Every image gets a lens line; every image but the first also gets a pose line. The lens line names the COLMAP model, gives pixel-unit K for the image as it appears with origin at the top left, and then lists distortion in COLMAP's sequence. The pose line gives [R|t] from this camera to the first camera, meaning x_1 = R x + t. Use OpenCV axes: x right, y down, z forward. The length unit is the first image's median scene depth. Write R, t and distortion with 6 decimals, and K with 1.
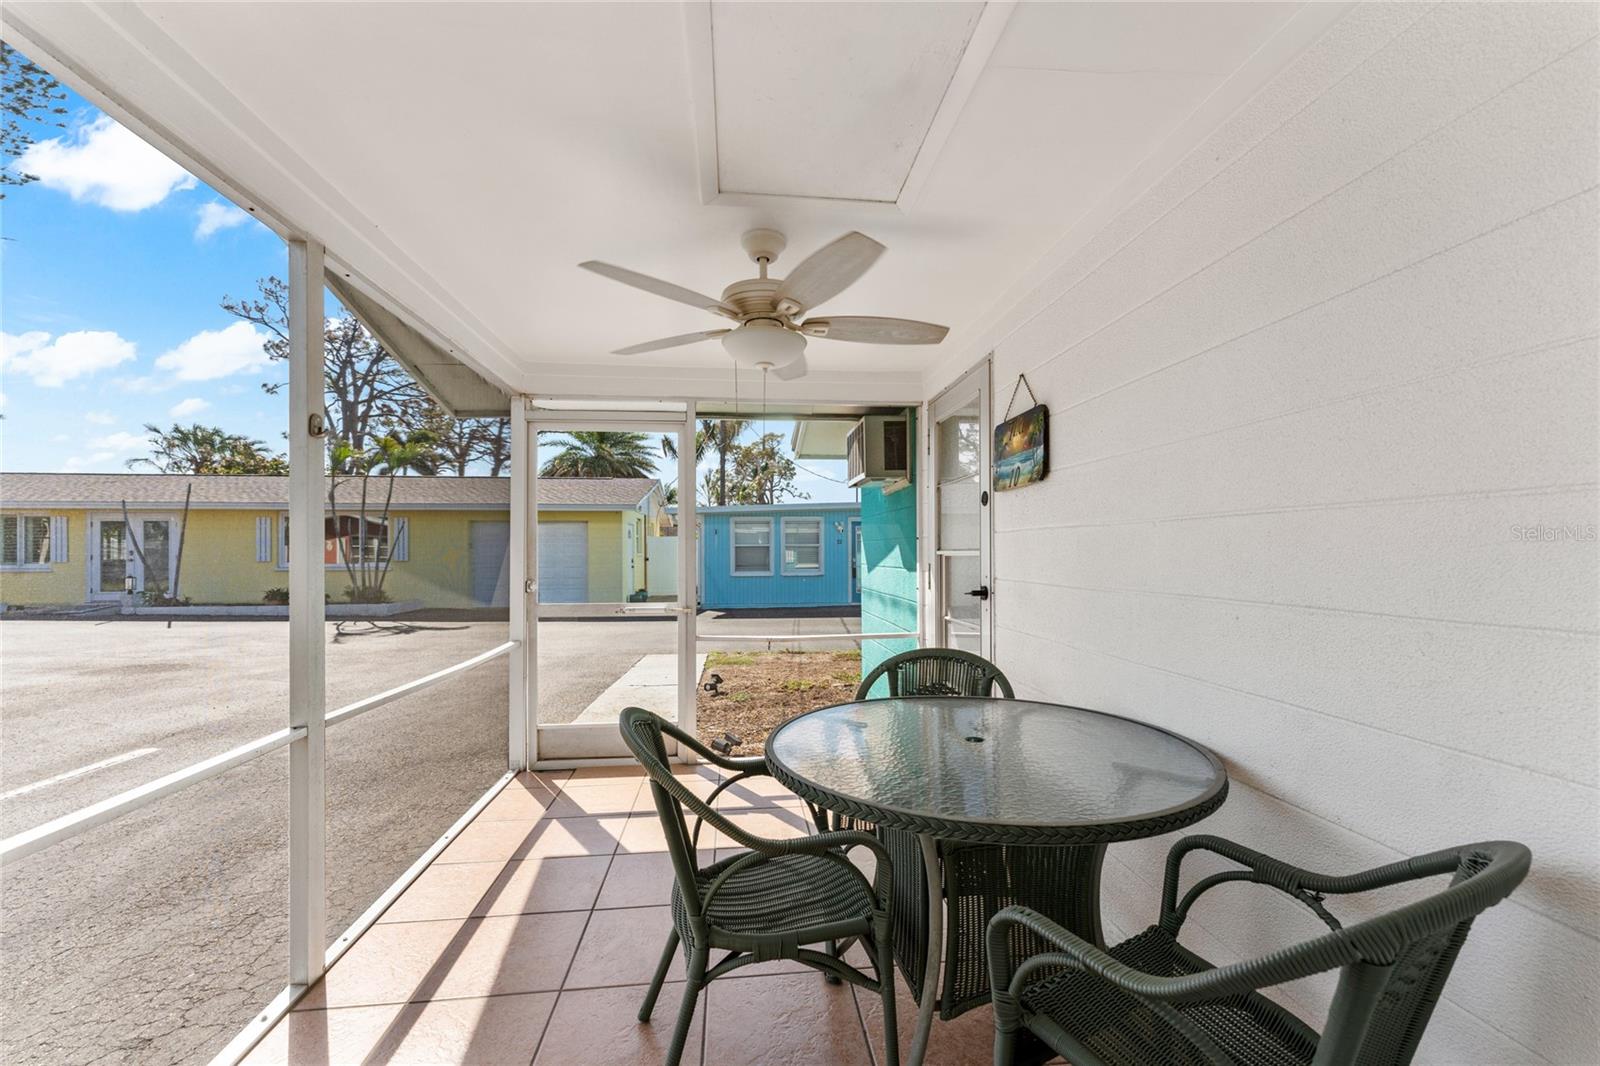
lens RADIAL K [[642.7, 0, 823.6], [0, 642.7, 552.2], [0, 0, 1]] dist [-0.002631, 0.000805]
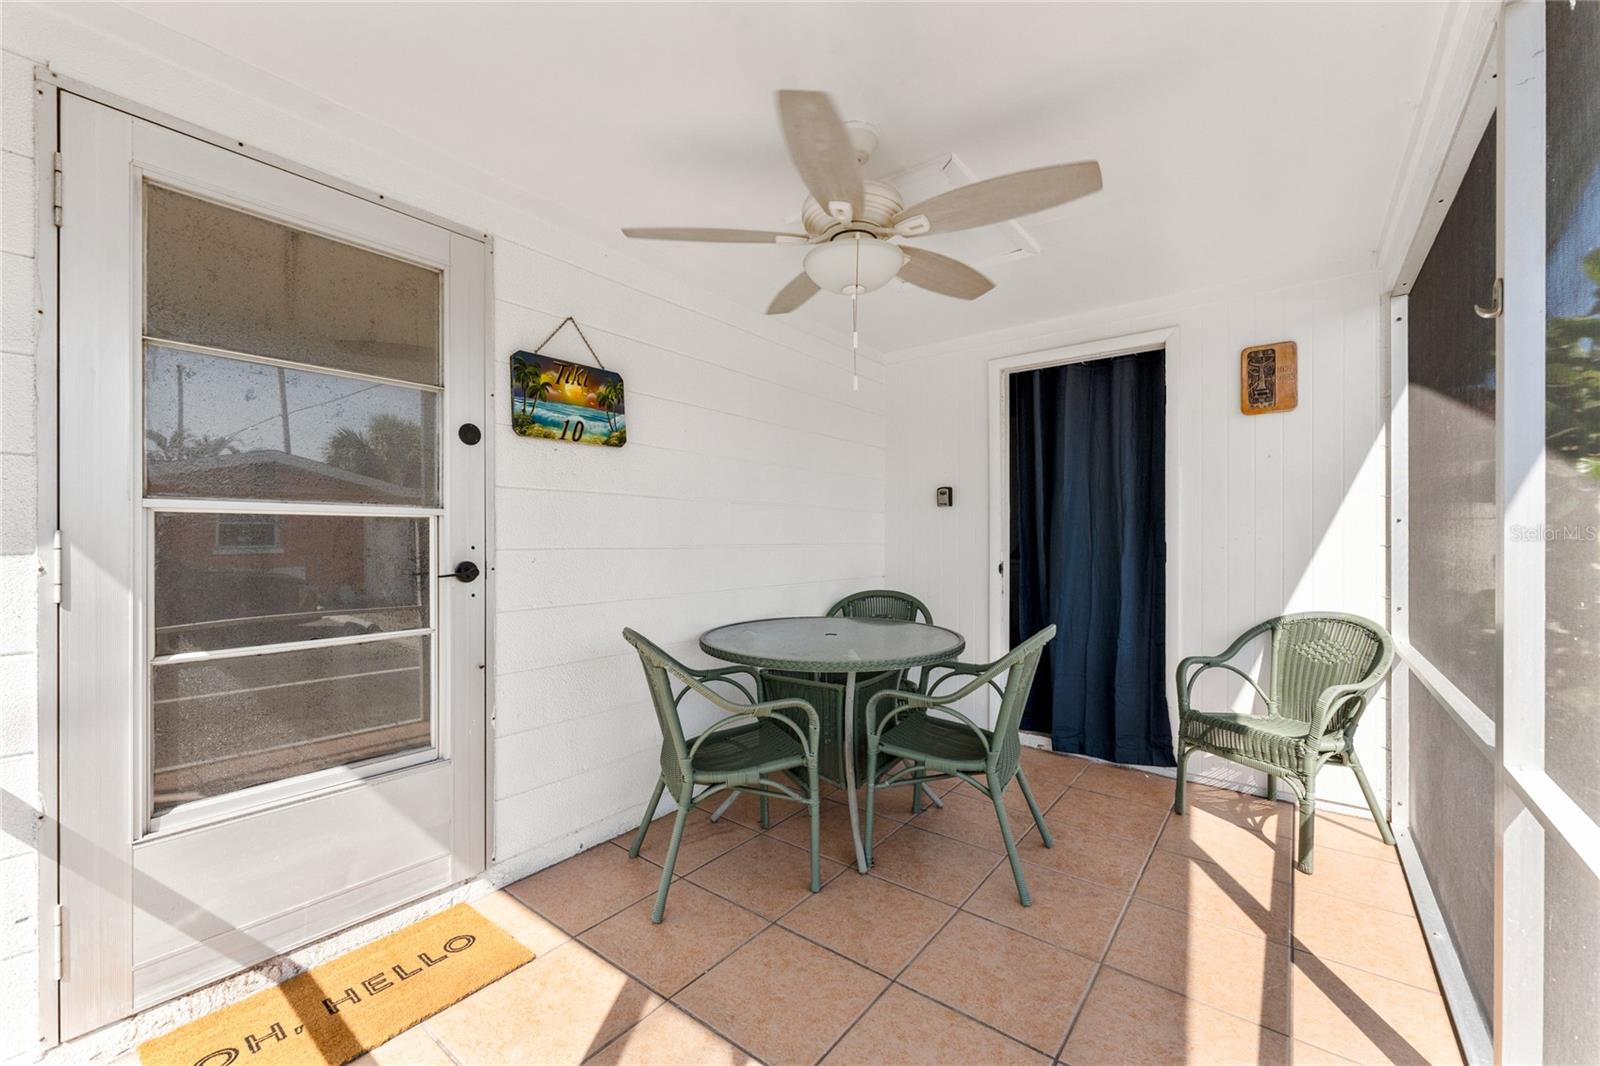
lens RADIAL K [[642.7, 0, 788.8], [0, 642.7, 536.4], [0, 0, 1]] dist [-0.002631, 0.000805]
pose [[-0.690763, 0.006520, 0.723052, -0.414954], [0.001968, 0.999973, -0.007137, 0.027172], [-0.723079, -0.003507, -0.690757, 1.059768]]
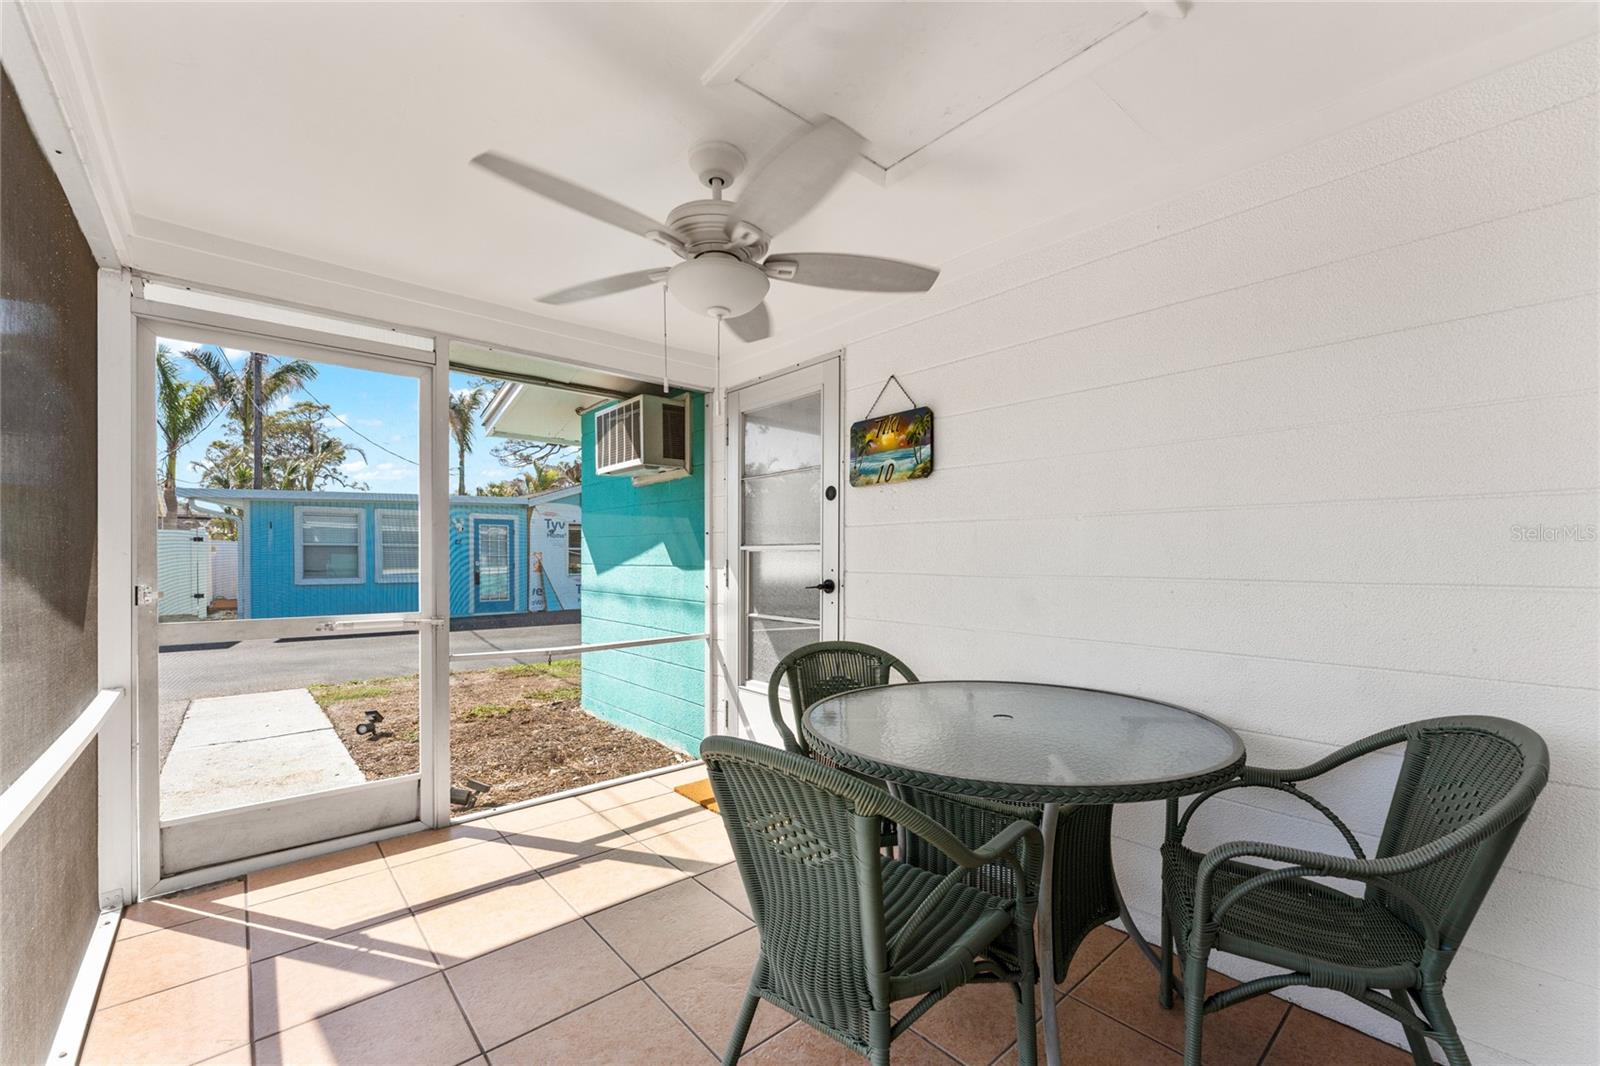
lens RADIAL K [[642.7, 0, 819.3], [0, 642.7, 563.6], [0, 0, 1]] dist [-0.002631, 0.000805]
pose [[0.823191, -0.002545, 0.567759, -0.293306], [-0.003126, 0.999954, 0.009015, 0.016225], [-0.567756, -0.009196, 0.823145, 0.151082]]
